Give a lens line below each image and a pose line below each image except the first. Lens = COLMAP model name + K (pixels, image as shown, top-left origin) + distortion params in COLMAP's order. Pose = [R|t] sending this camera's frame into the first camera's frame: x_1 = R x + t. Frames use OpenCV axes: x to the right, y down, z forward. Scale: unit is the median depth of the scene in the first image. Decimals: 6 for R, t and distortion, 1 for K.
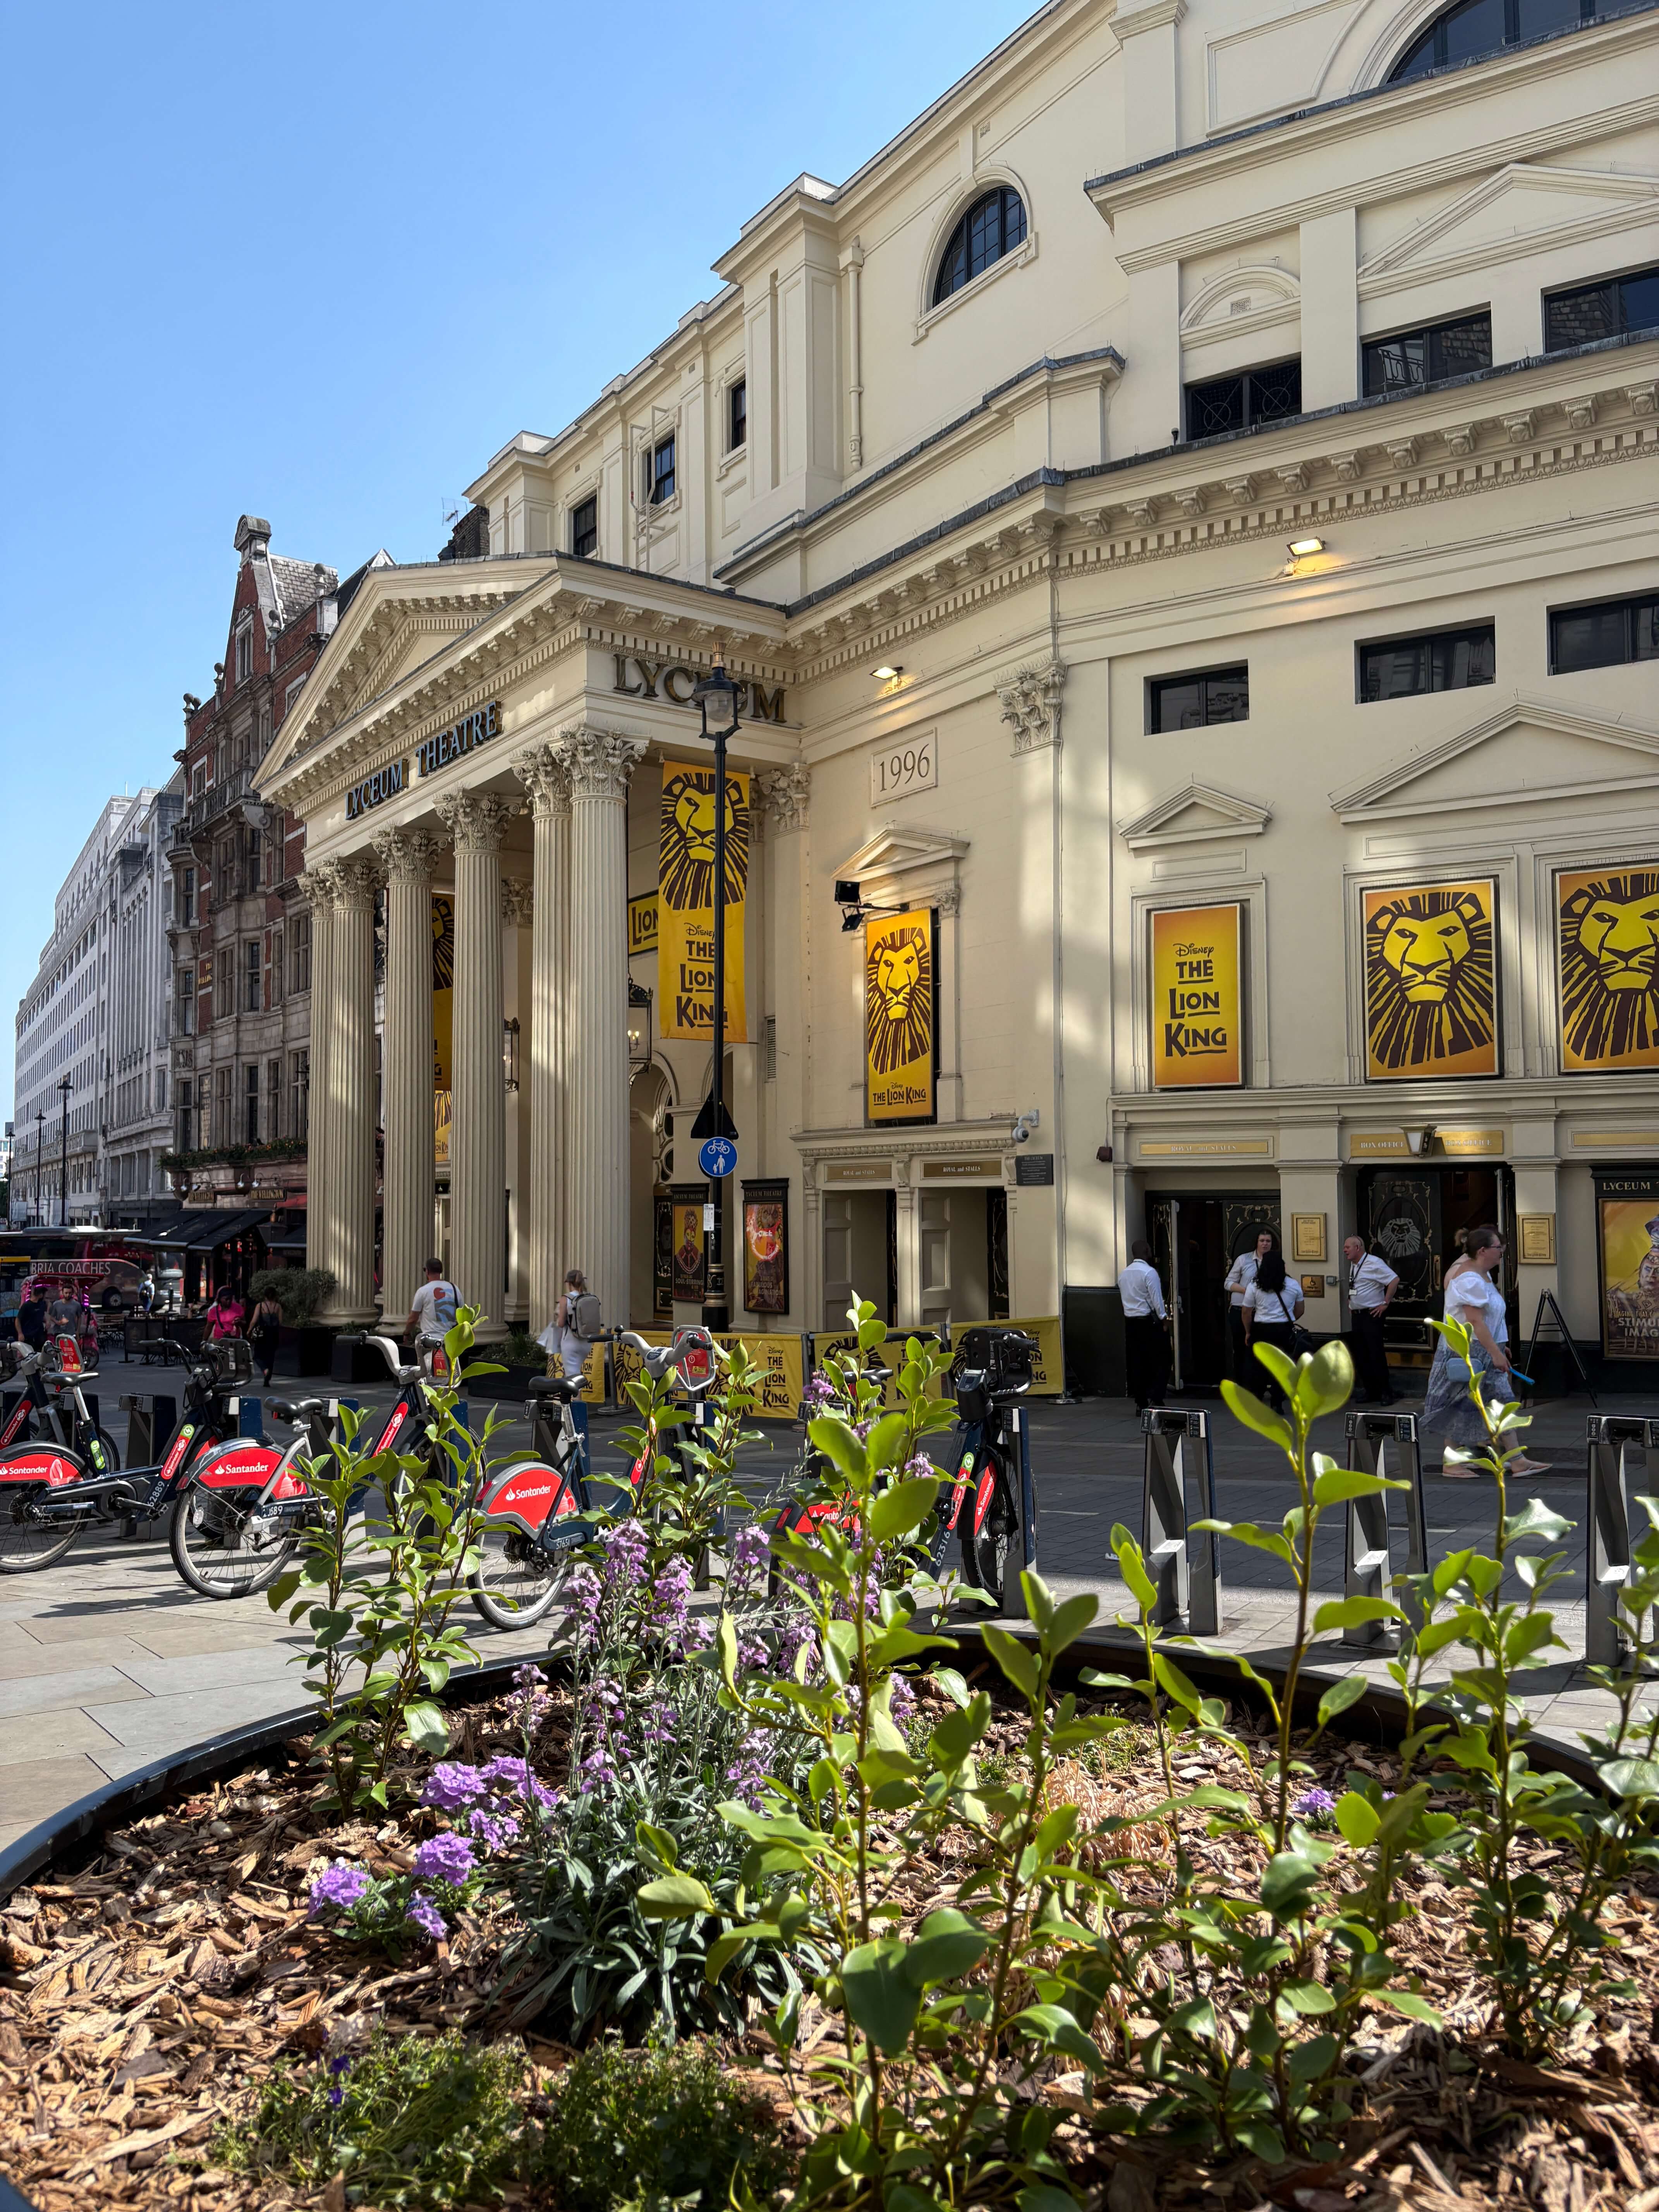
lens RADIAL K [[1691.6, 0, 830.5], [0, 1691.6, 1102.5], [0, 0, 1]] dist [0.044477, -0.045058]
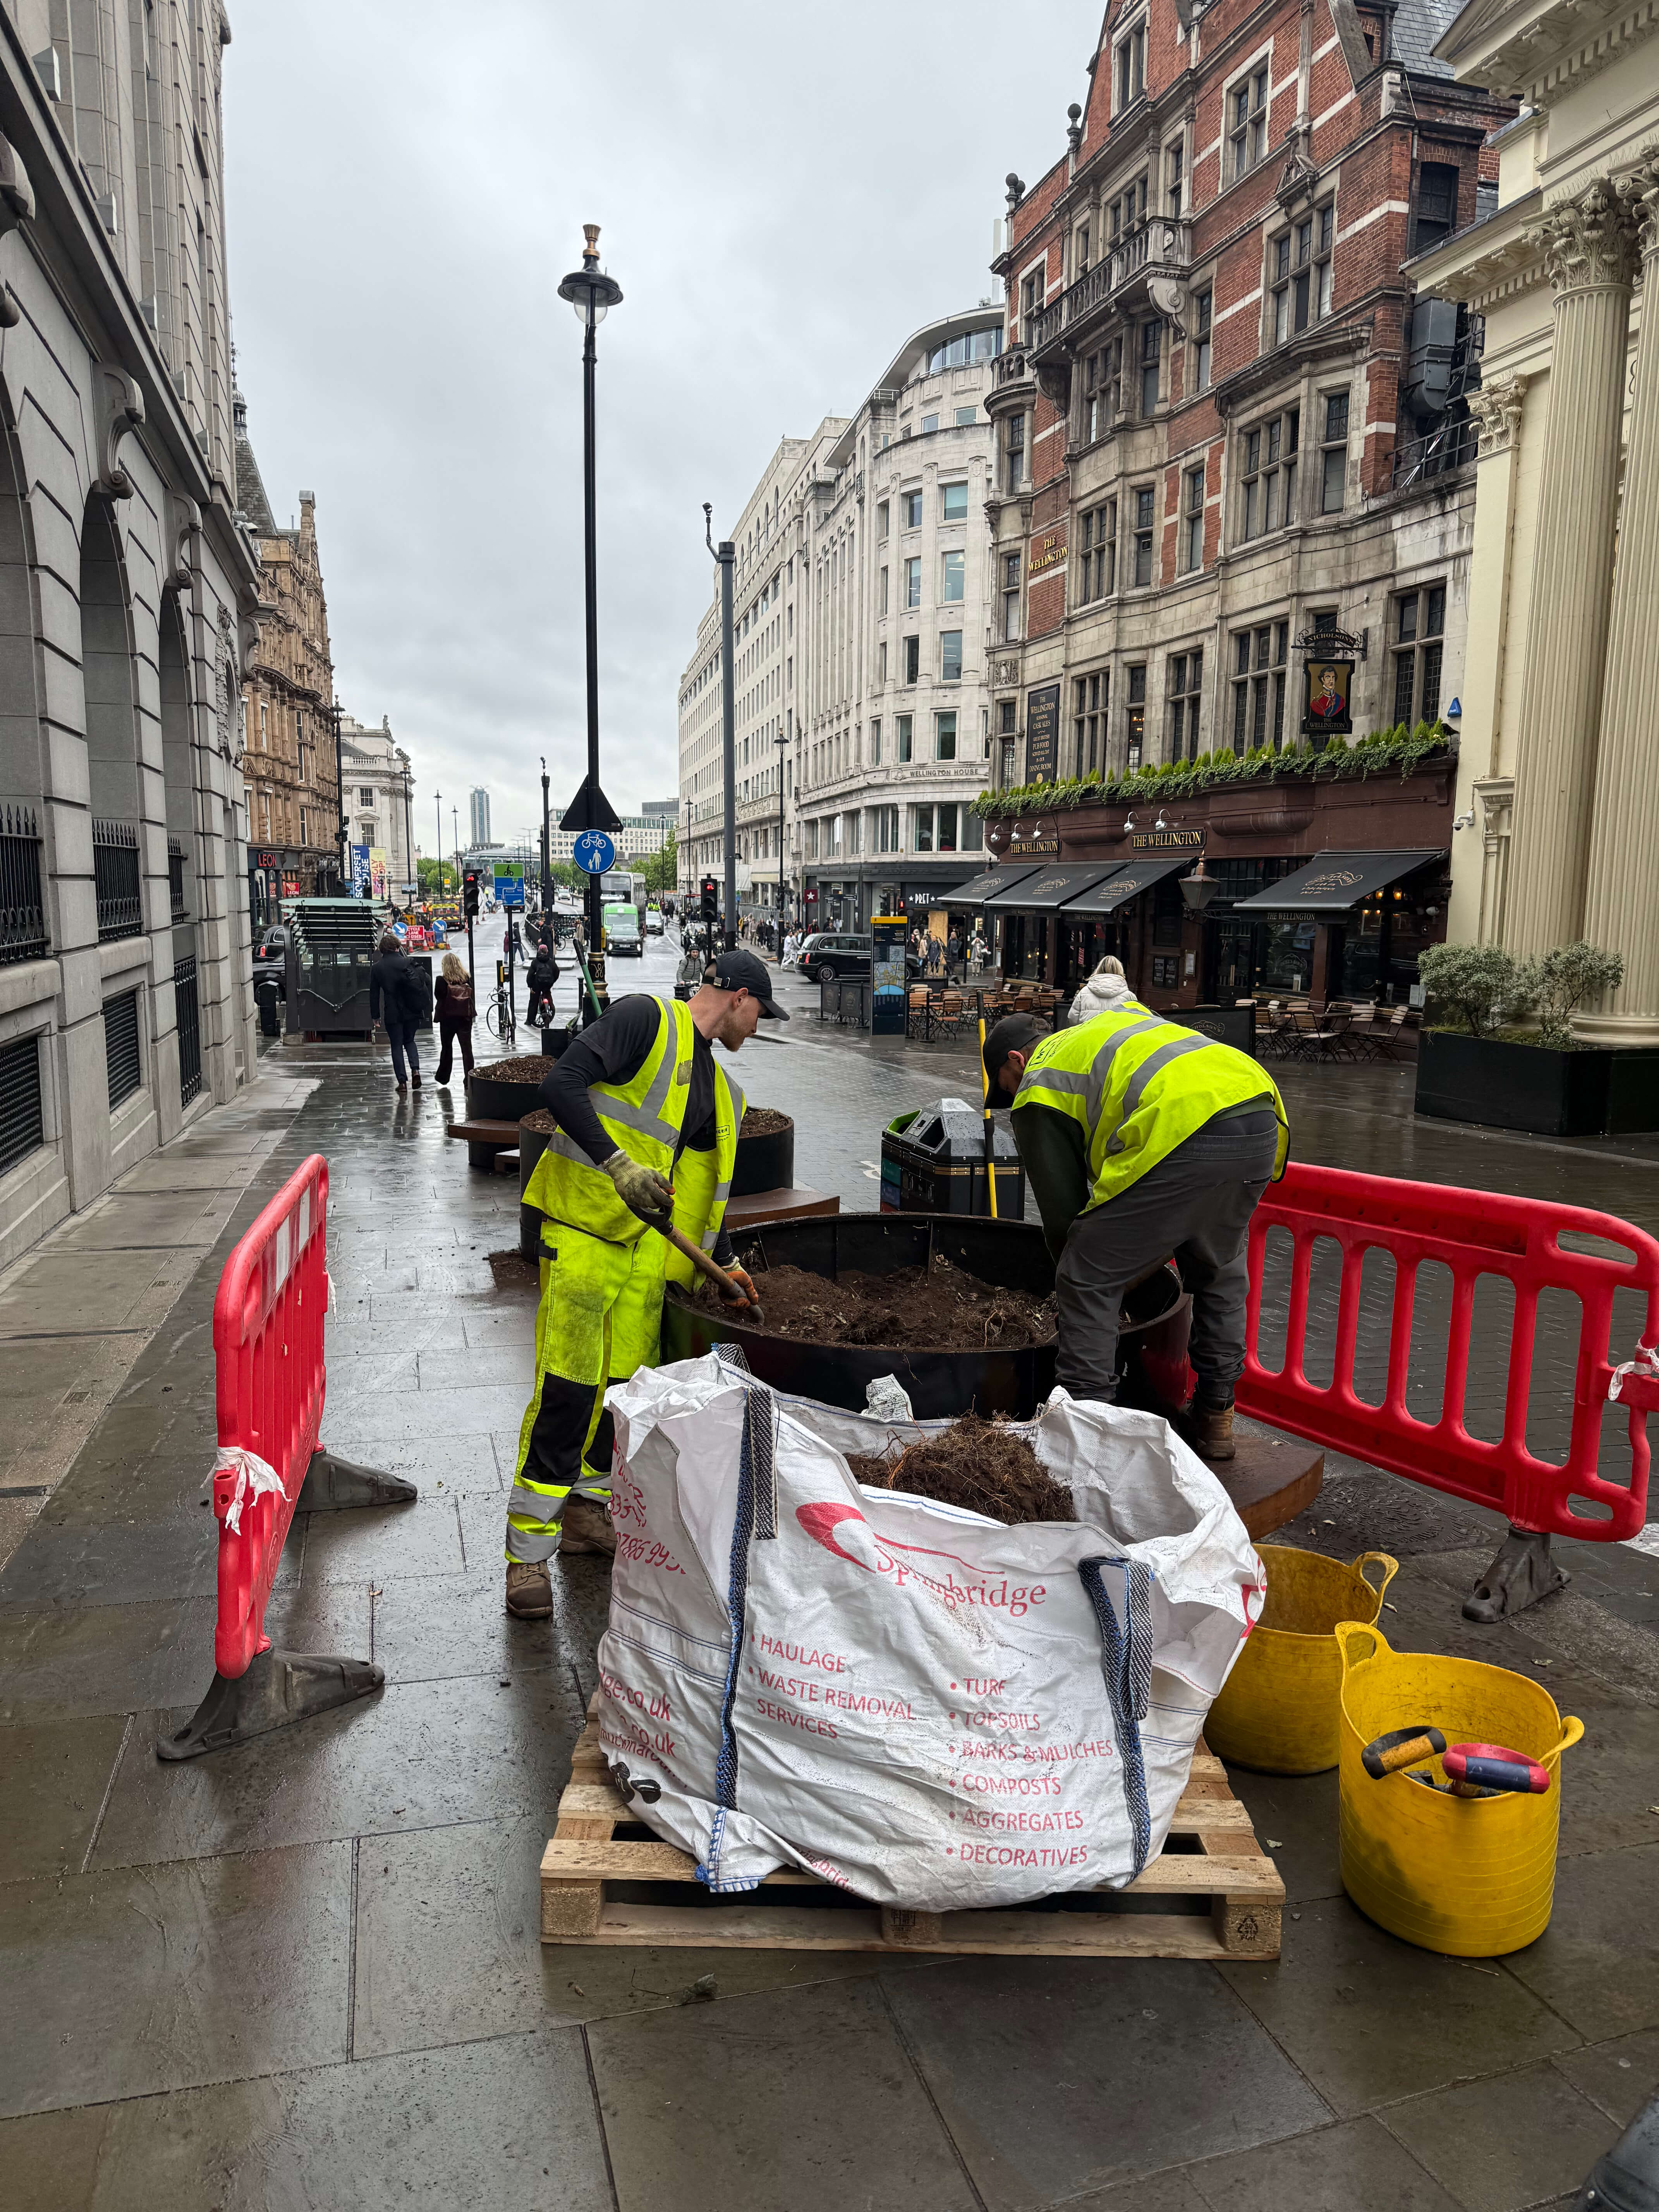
lens RADIAL K [[1566.0, 0, 793.1], [0, 1566.0, 1123.8], [0, 0, 1]] dist [0.045472, -0.047379]
pose [[0.939840, 0.067659, -0.334847, -0.506870], [0.004073, 0.977902, 0.209025, 0.064518], [0.341590, -0.197814, 0.918796, 0.585608]]
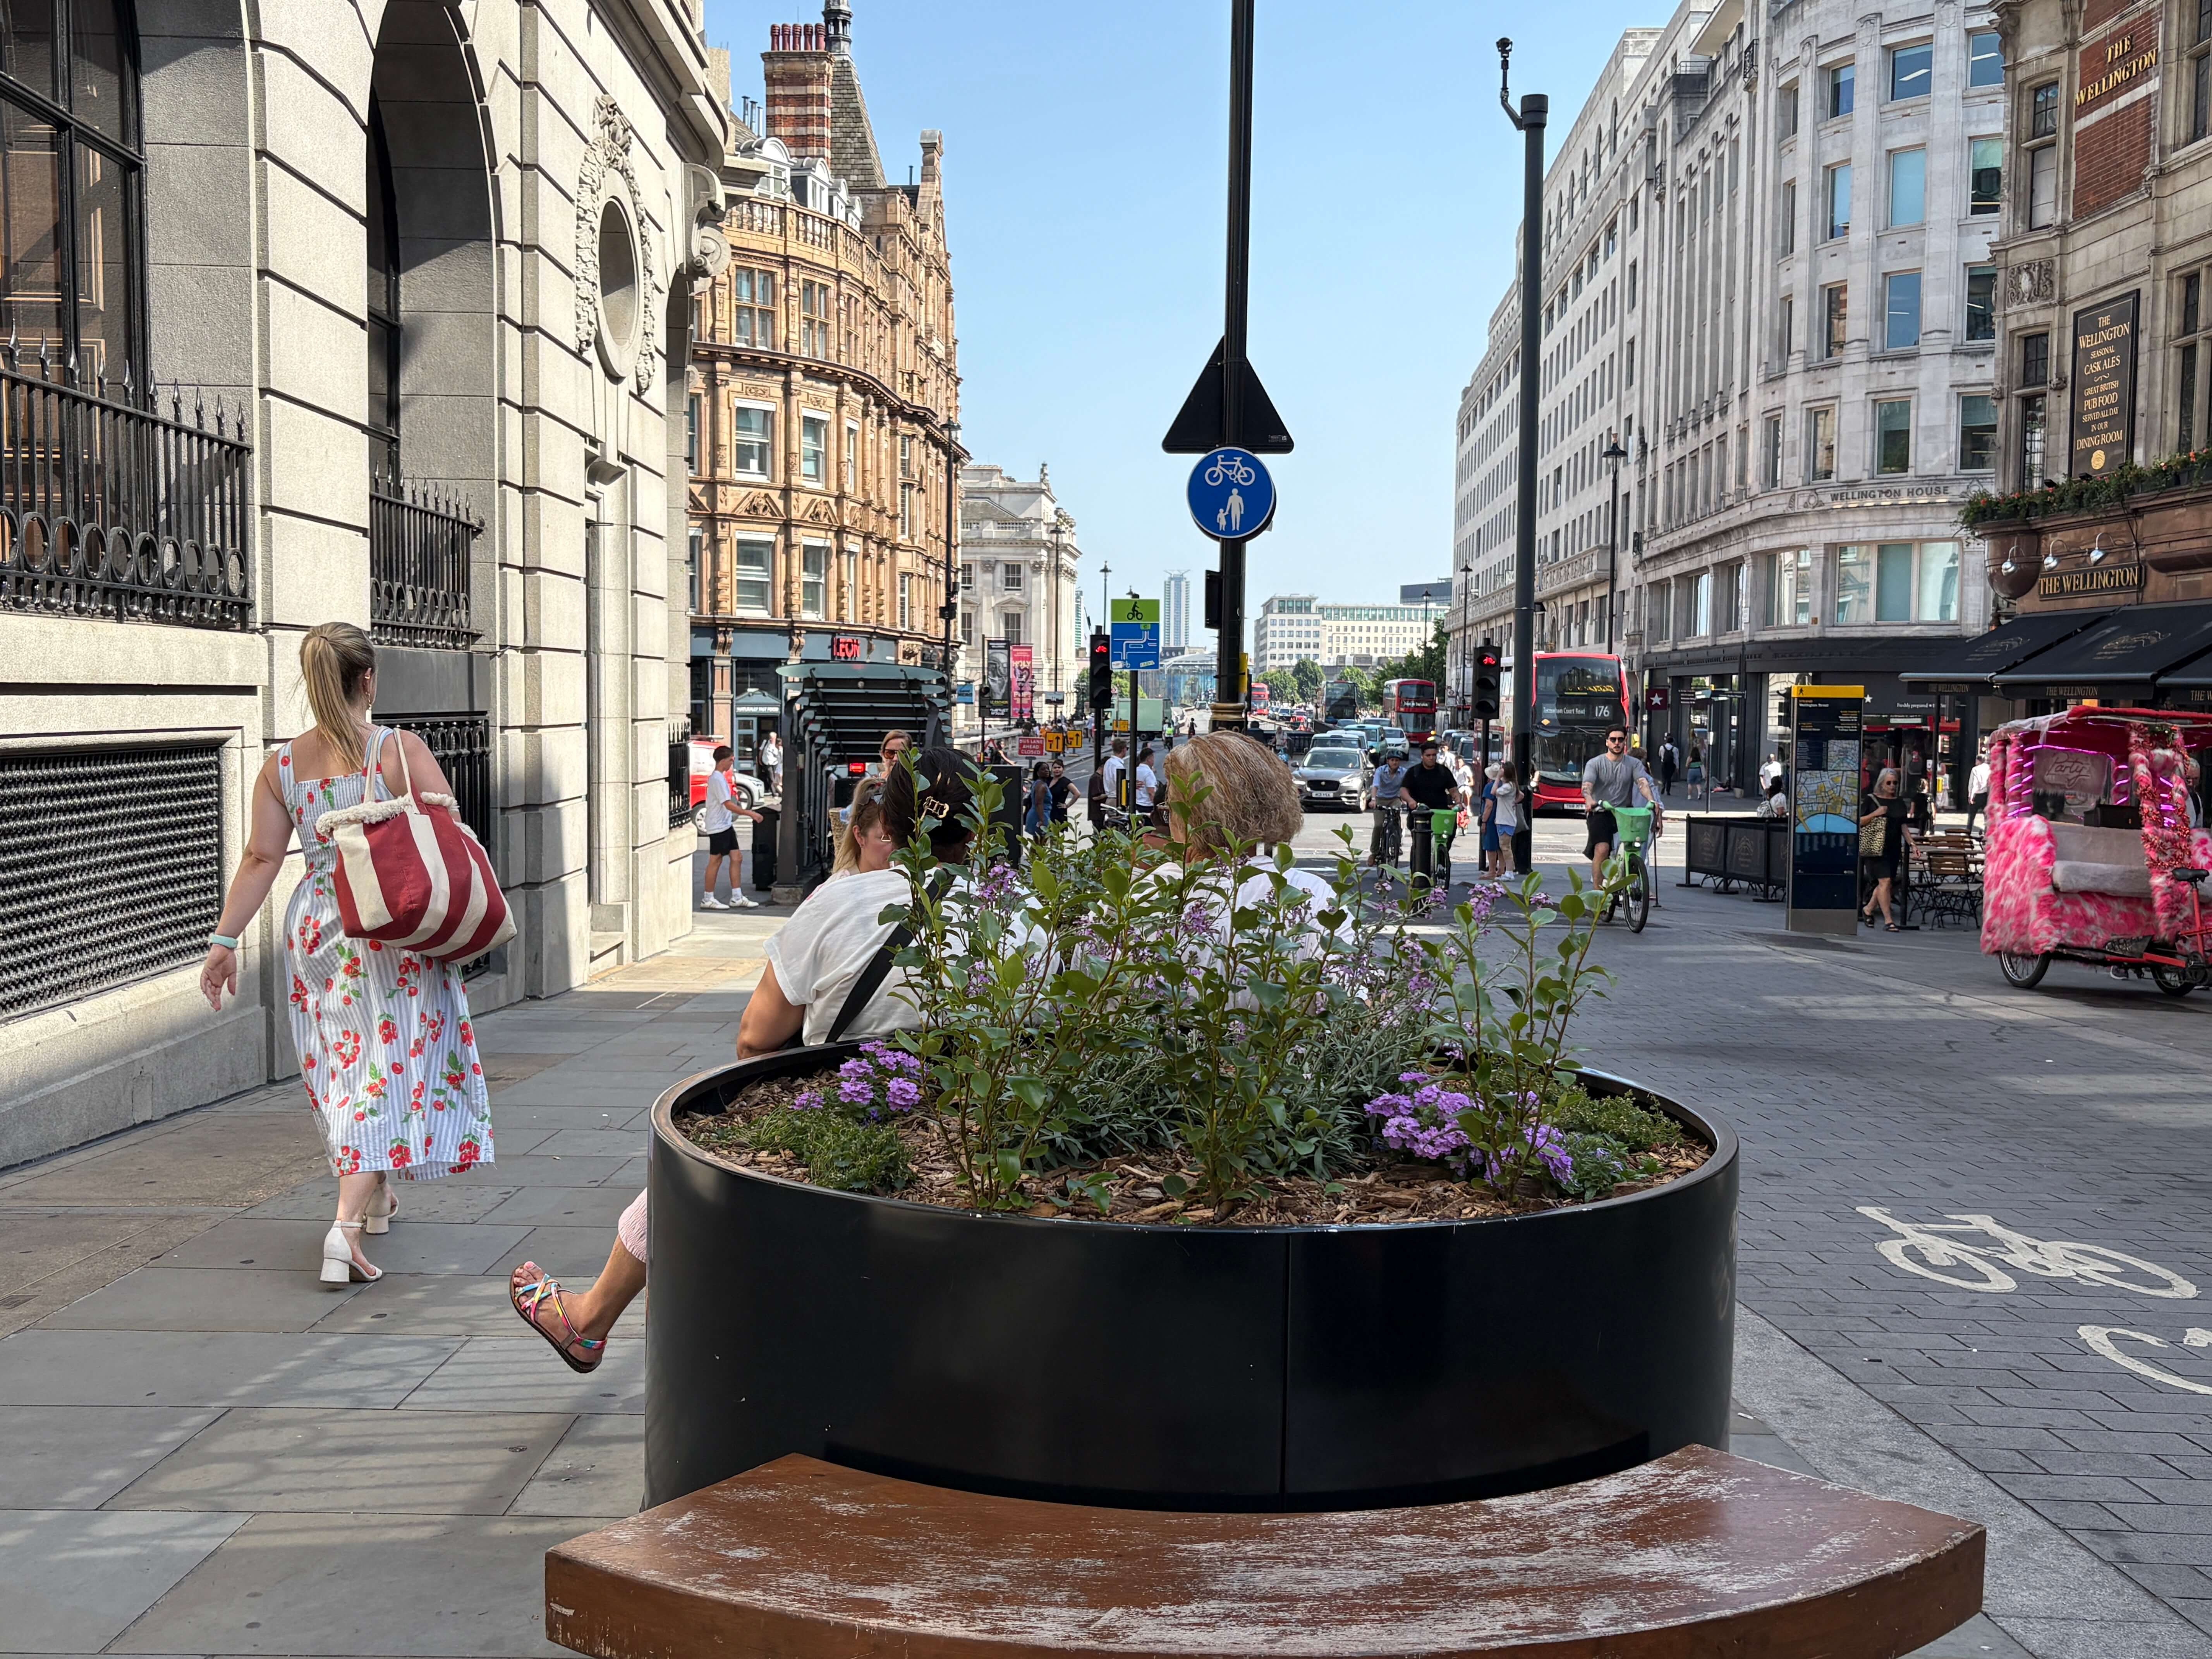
lens RADIAL K [[2259.0, 0, 1116.6], [0, 2259.0, 844.1], [0, 0, 1]] dist [0.025399, 0.000000]
pose [[0.842645, 0.054391, -0.535715, -0.602759], [0.011492, 0.992842, 0.118879, 0.114884], [0.538346, -0.106329, 0.835989, 0.828268]]
